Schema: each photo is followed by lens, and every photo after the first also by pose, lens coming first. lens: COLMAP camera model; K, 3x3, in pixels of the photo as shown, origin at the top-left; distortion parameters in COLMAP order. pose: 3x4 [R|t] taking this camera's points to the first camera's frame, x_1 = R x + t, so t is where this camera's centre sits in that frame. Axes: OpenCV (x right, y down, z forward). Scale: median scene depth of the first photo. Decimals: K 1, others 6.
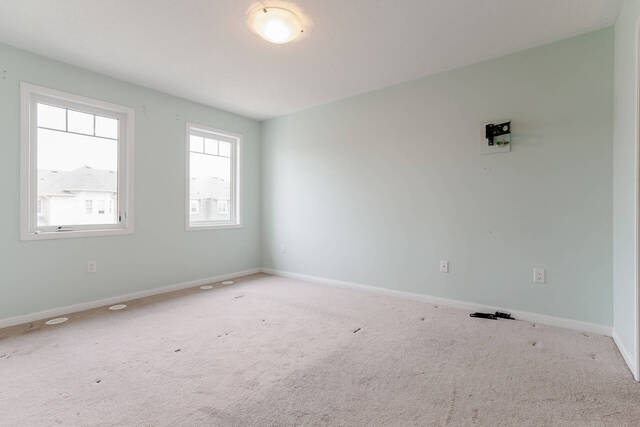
lens RADIAL K [[295.6, 0, 319.4], [0, 295.6, 213.0], [0, 0, 1]] dist [-0.016345, 0.005898]
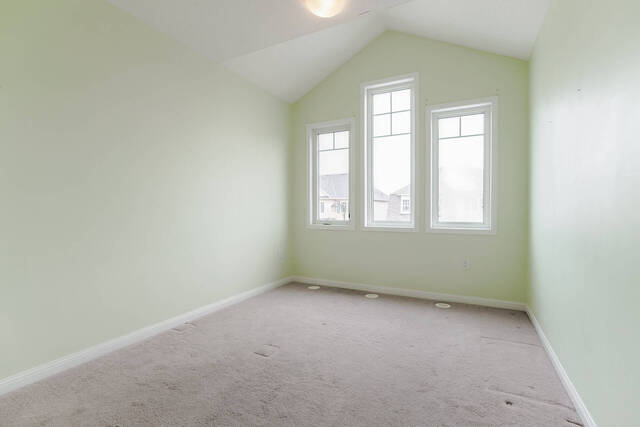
lens RADIAL K [[314.4, 0, 319.3], [0, 314.4, 209.6], [0, 0, 1]] dist [0.000313, -0.000010]
pose [[0.165585, 0.005319, -0.986181, 0.242987], [-0.006913, 0.999967, 0.004233, -0.005233], [0.986171, 0.006116, 0.165616, 0.316287]]
